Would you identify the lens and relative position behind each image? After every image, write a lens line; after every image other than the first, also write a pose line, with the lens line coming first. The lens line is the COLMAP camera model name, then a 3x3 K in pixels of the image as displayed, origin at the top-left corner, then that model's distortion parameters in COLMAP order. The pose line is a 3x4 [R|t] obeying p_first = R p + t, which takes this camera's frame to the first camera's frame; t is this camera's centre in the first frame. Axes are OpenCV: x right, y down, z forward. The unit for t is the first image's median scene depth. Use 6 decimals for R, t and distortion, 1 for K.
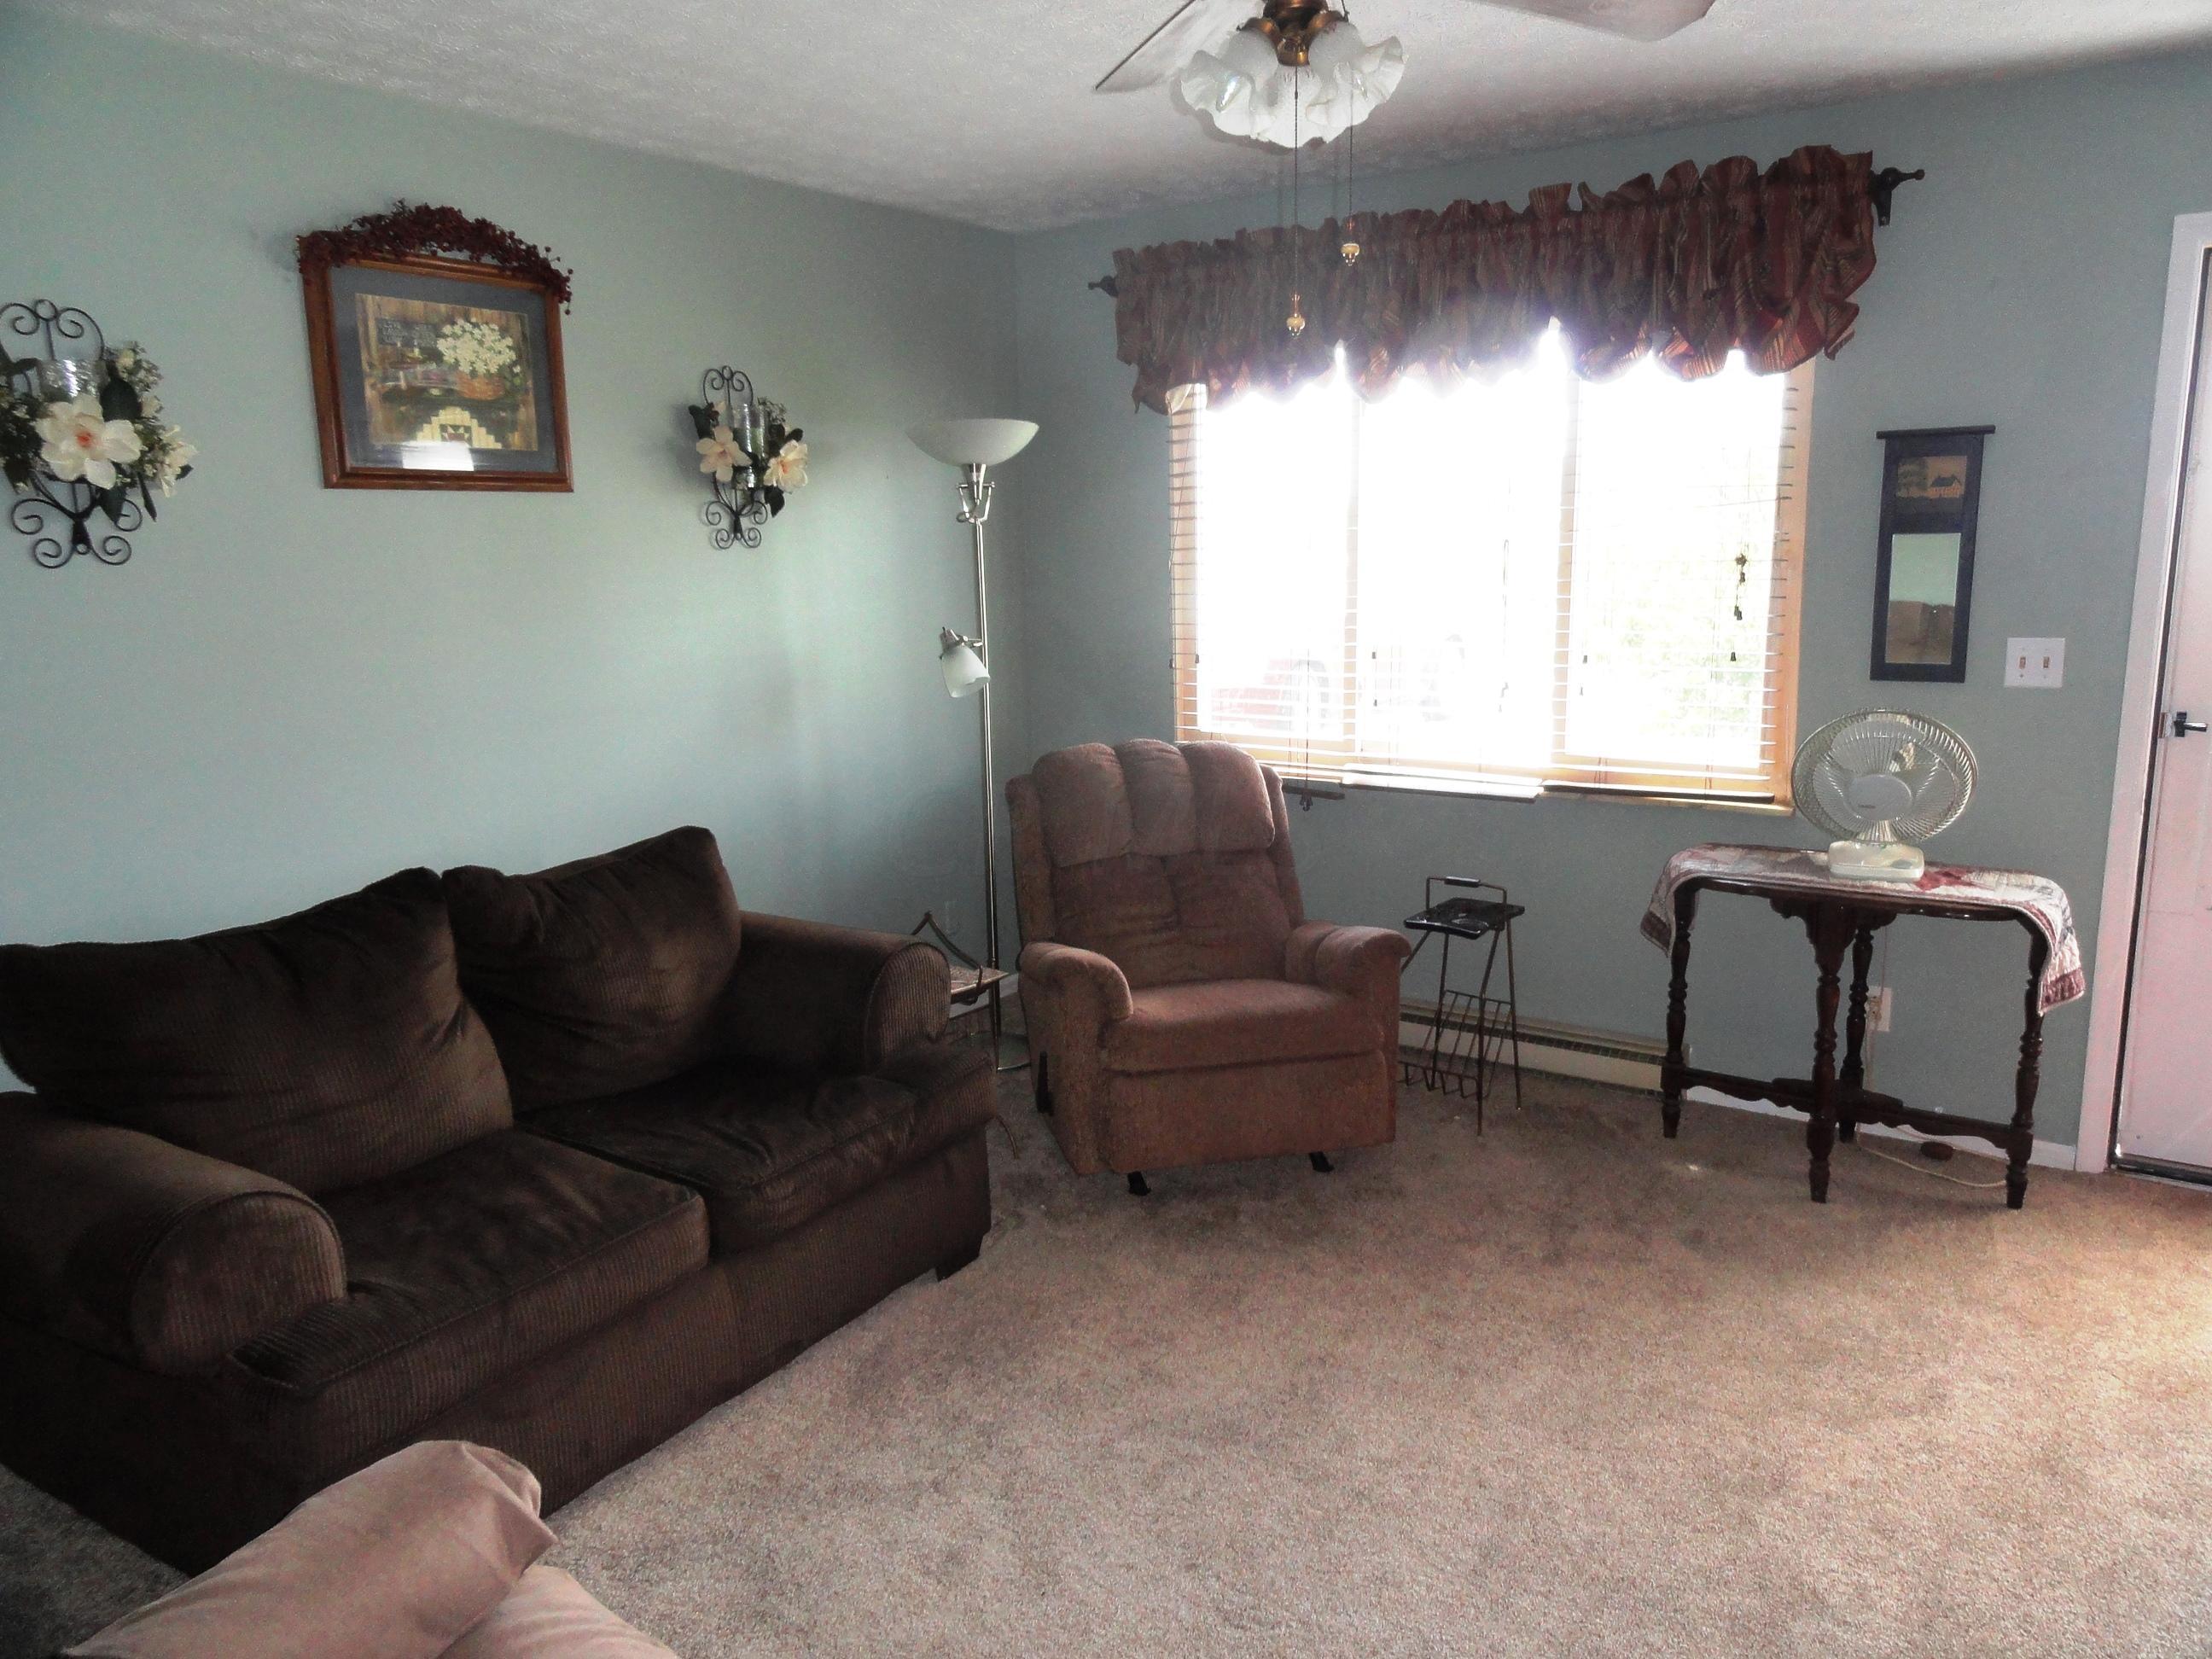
lens RADIAL K [[1547.0, 0, 1111.1], [0, 1547.0, 836.6], [0, 0, 1]] dist [0.003237, -0.001279]
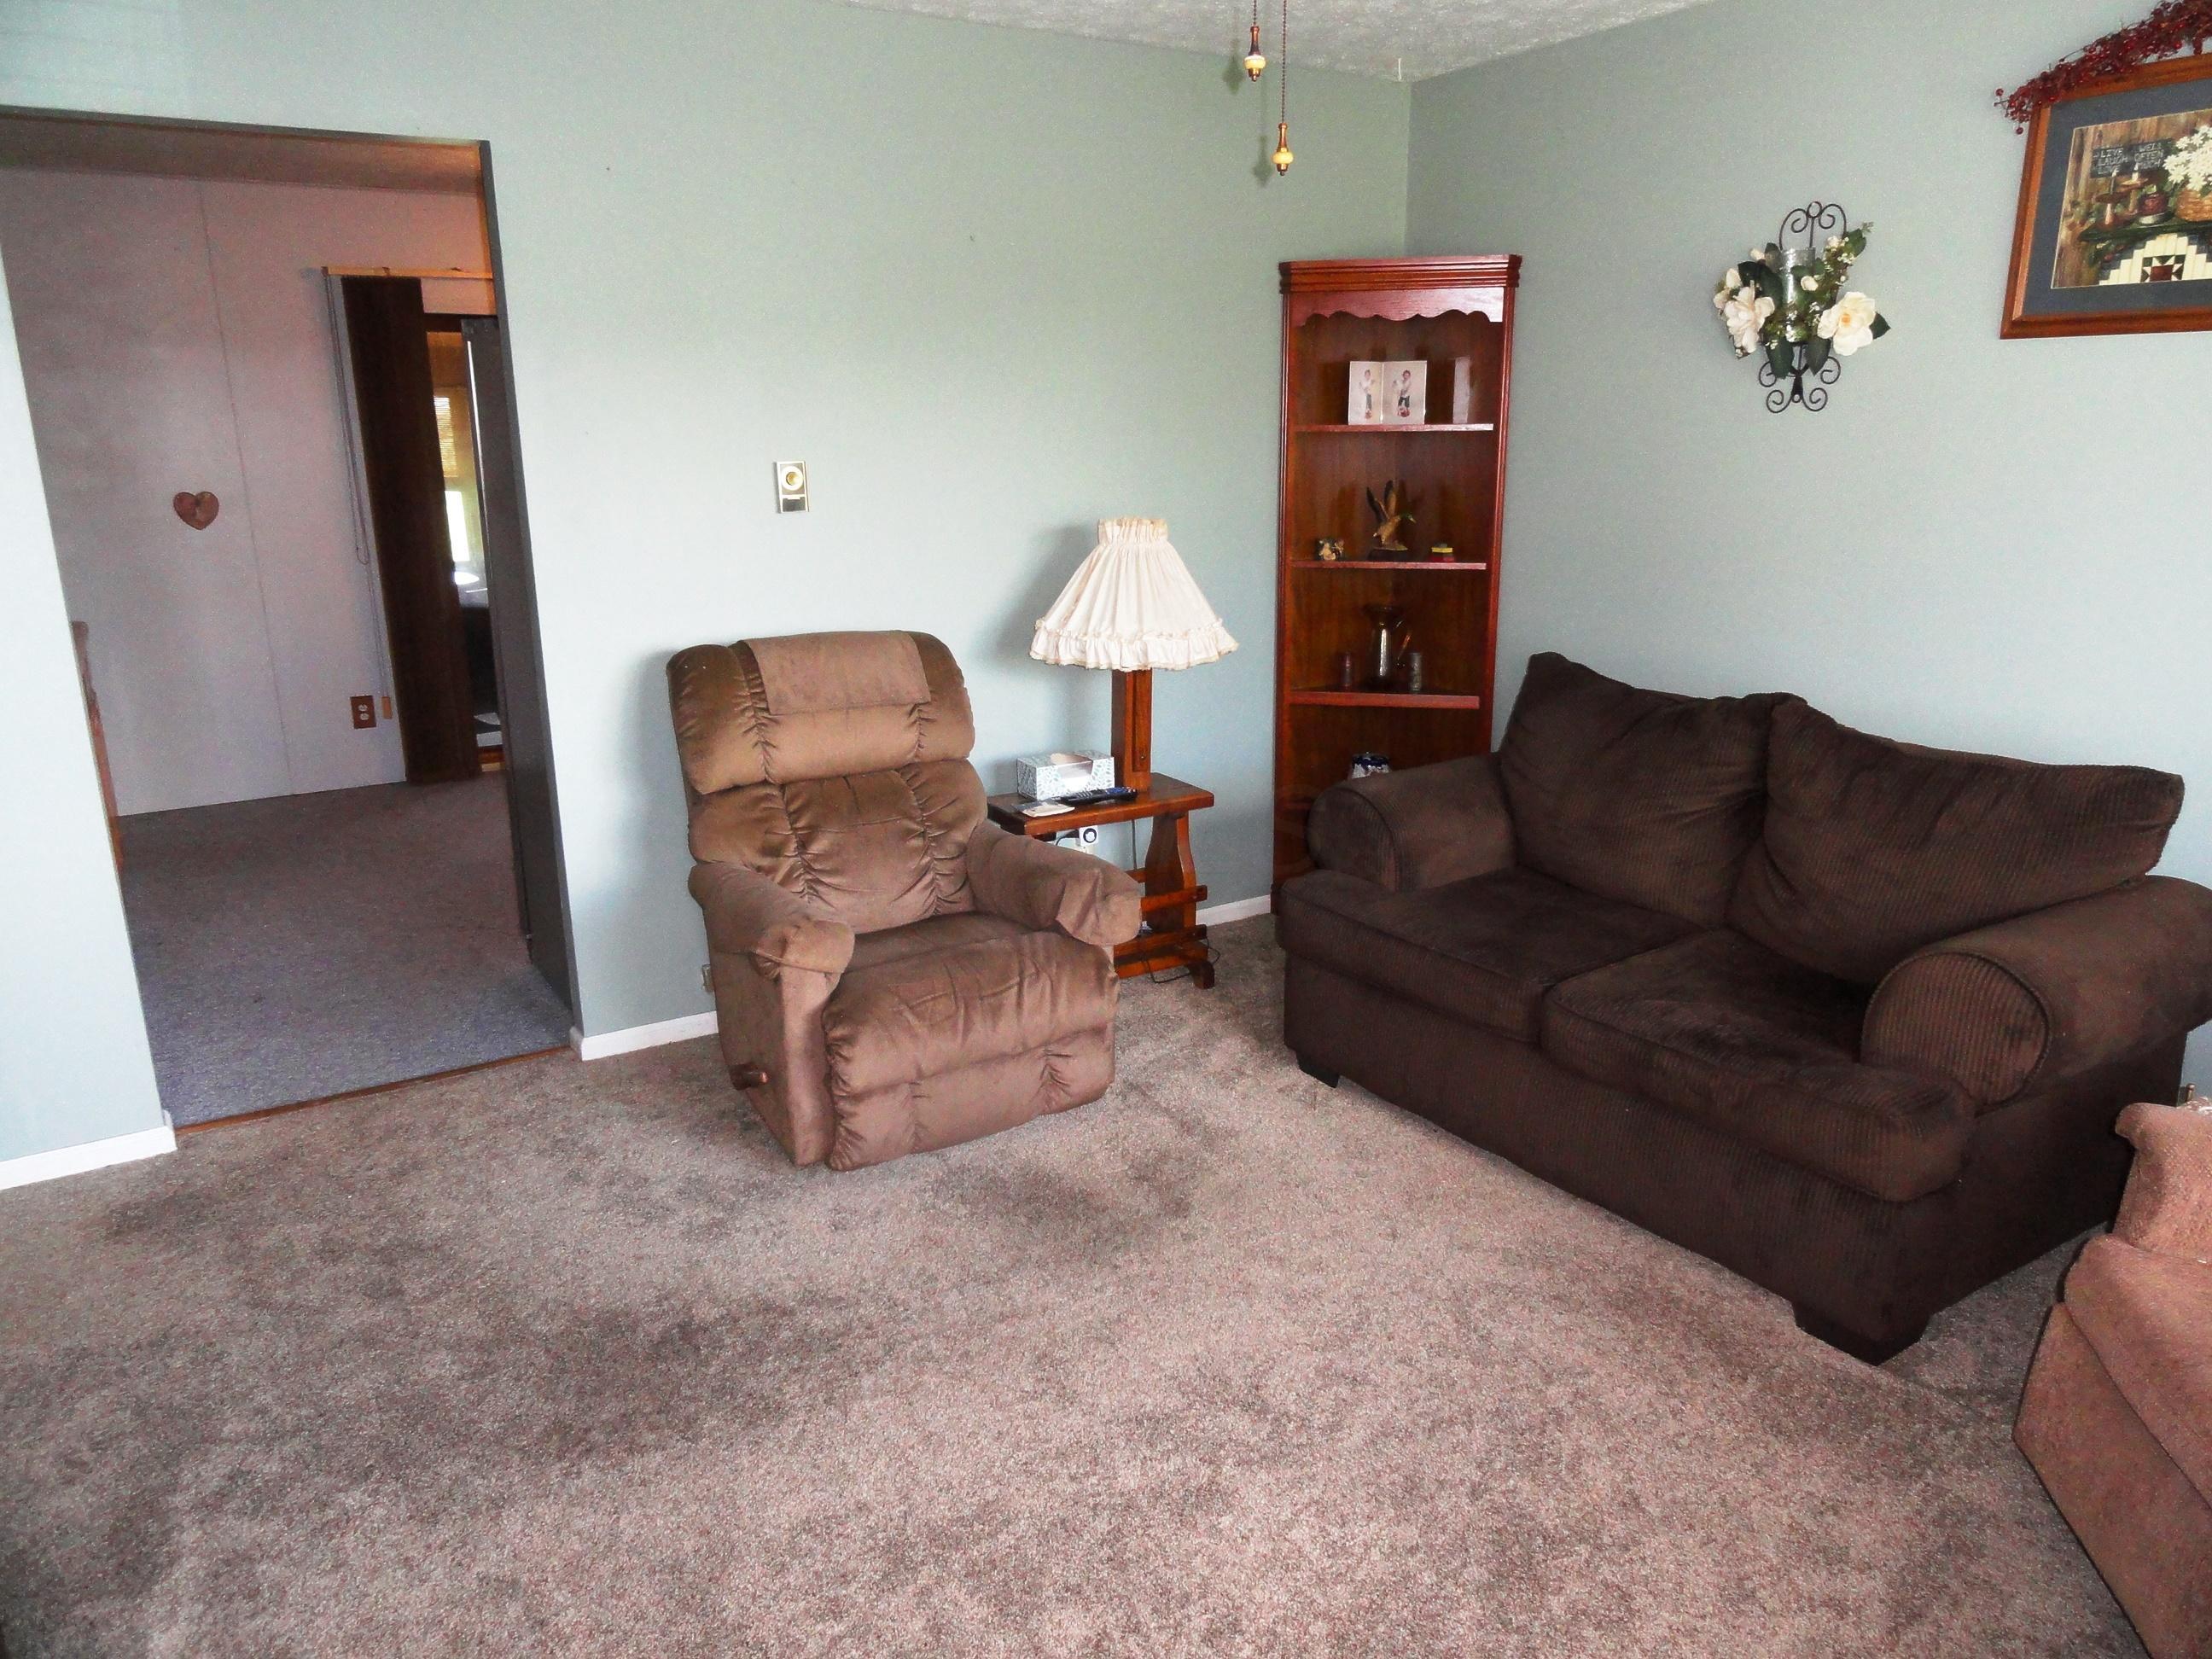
lens RADIAL K [[1547.0, 0, 1107.0], [0, 1547.0, 822.5], [0, 0, 1]] dist [0.003237, -0.001279]
pose [[-0.393123, 0.255325, -0.883325, 0.688776], [-0.163303, 0.926013, 0.340342, -0.177438], [0.904868, 0.278046, -0.322341, 0.866771]]
